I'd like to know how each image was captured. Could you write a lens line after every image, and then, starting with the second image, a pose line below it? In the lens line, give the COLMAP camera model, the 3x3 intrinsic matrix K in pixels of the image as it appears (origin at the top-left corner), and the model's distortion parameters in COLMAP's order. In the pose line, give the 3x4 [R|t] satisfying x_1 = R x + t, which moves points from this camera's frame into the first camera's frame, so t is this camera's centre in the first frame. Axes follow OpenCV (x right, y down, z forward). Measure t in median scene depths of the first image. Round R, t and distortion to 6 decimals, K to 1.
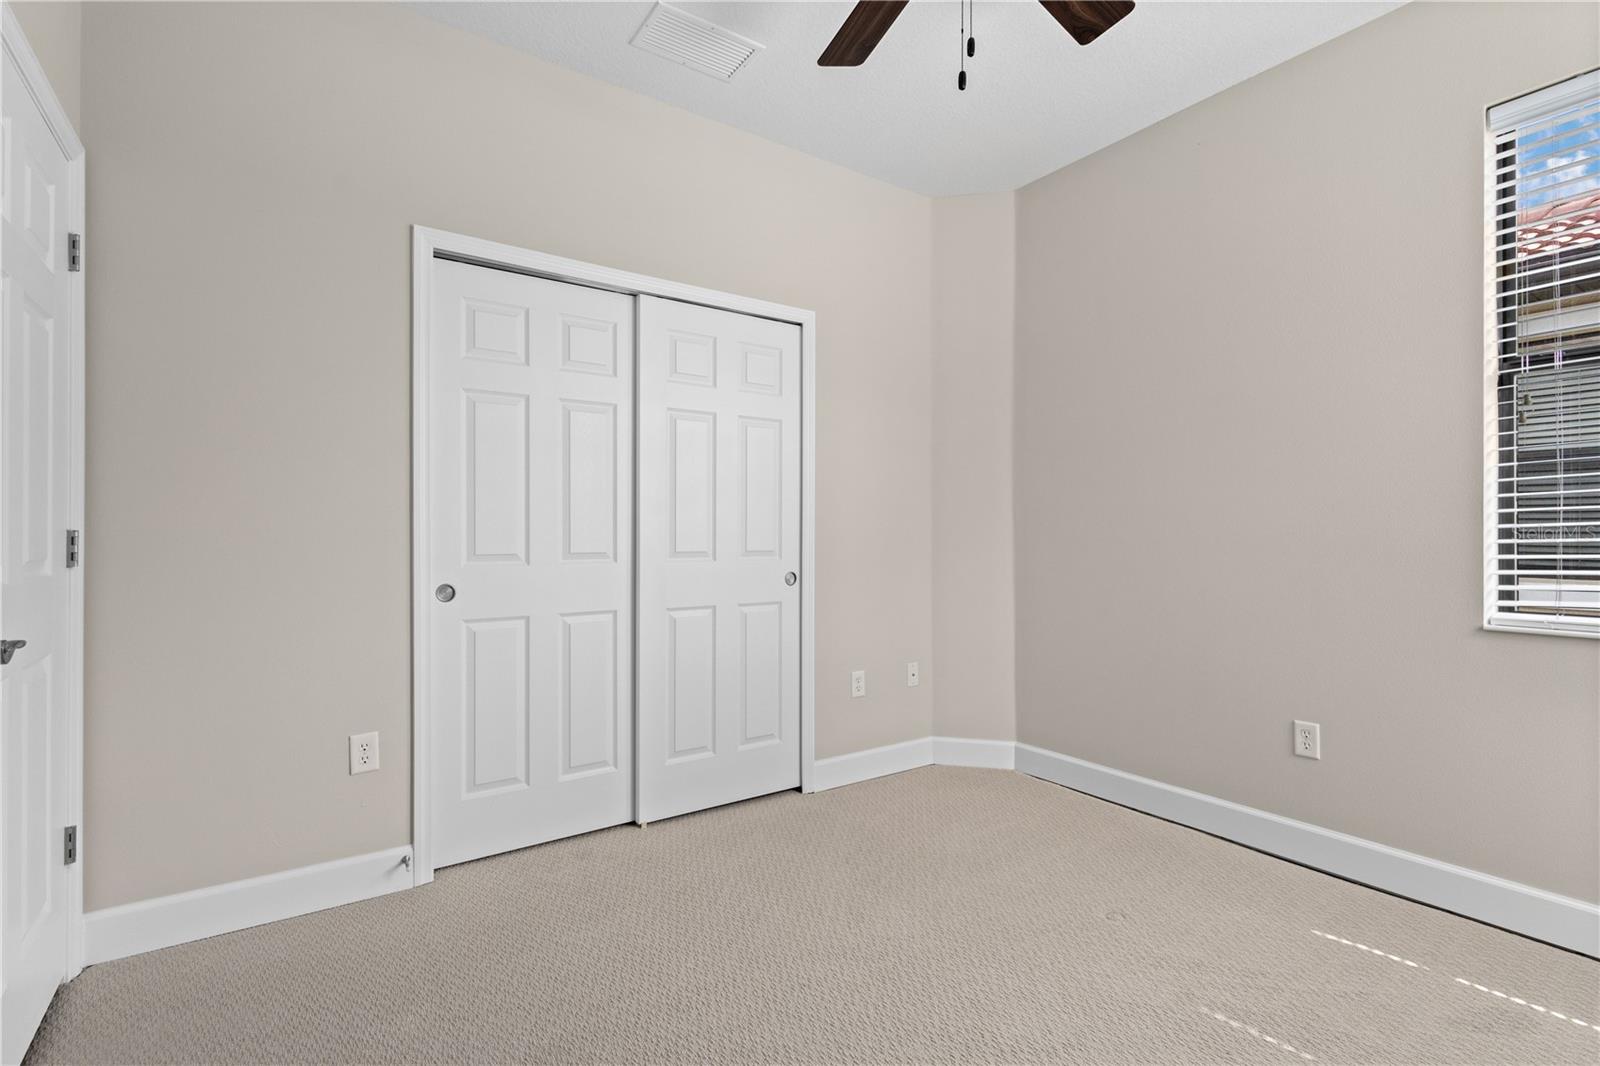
lens RADIAL K [[734.0, 0, 803.0], [0, 734.0, 537.7], [0, 0, 1]] dist [0.004522, 0.000156]
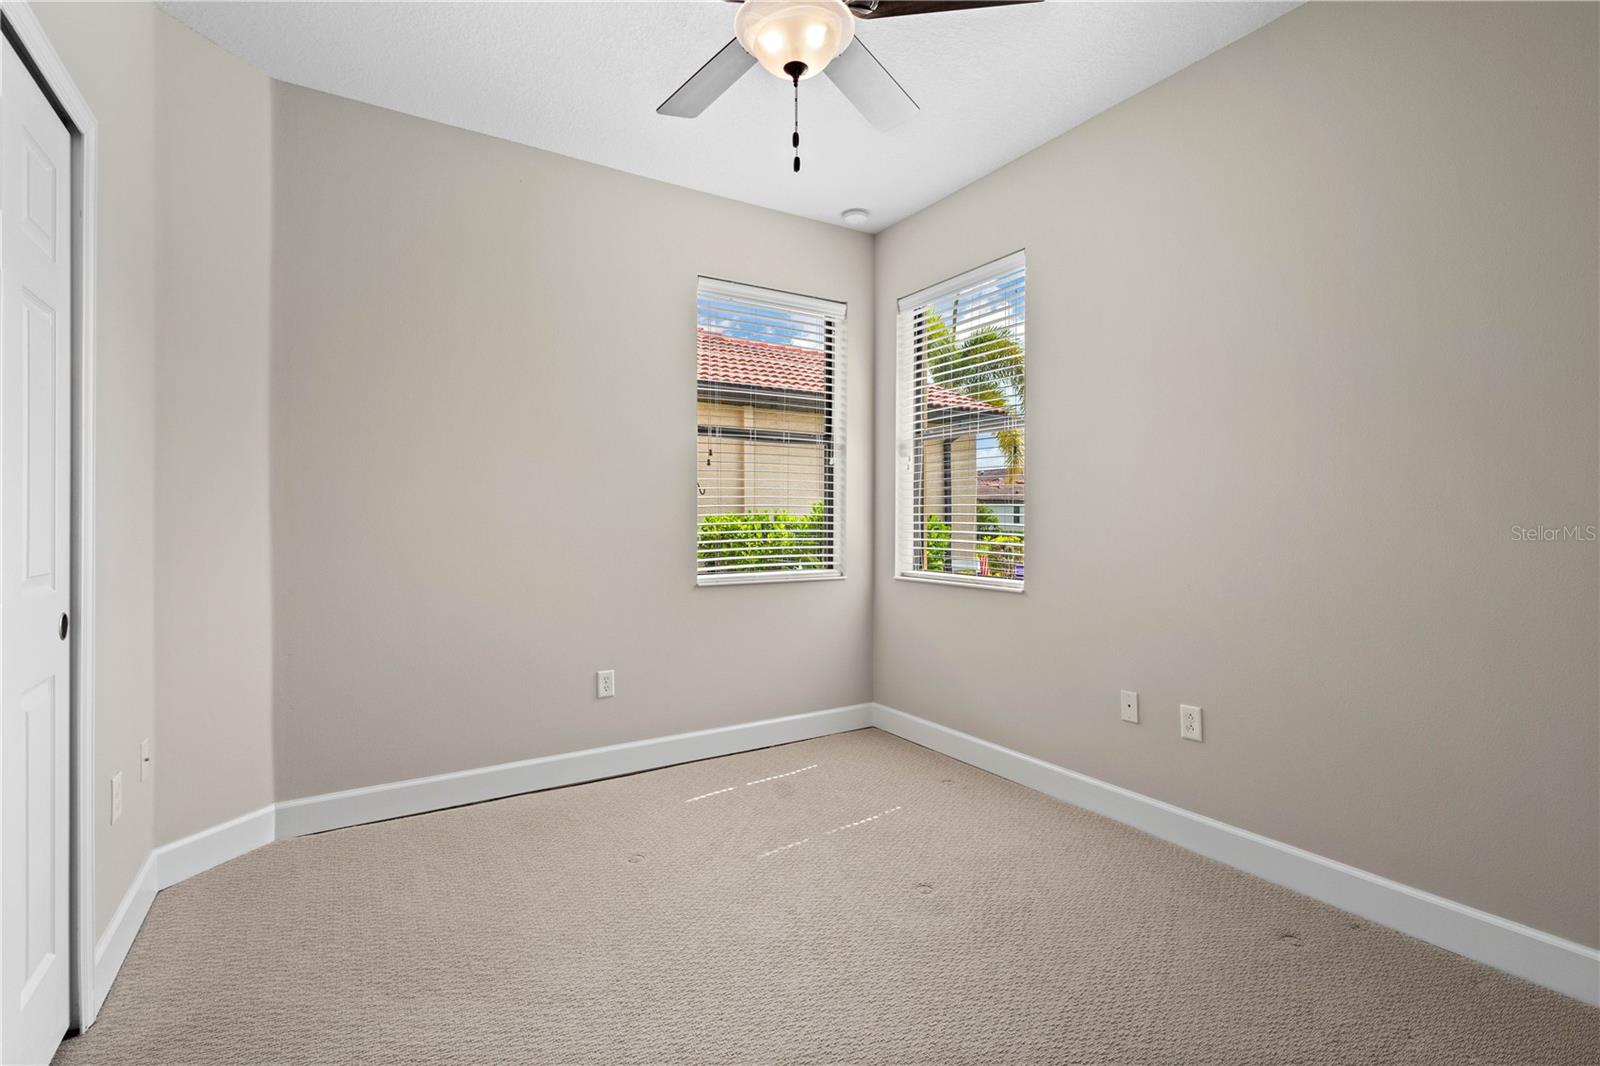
lens RADIAL K [[734.0, 0, 804.2], [0, 734.0, 523.3], [0, 0, 1]] dist [0.004522, 0.000156]
pose [[0.040714, -0.003636, 0.999164, -0.623806], [0.001330, 0.999993, 0.003585, -0.021314], [-0.999170, 0.001183, 0.040719, 0.578195]]
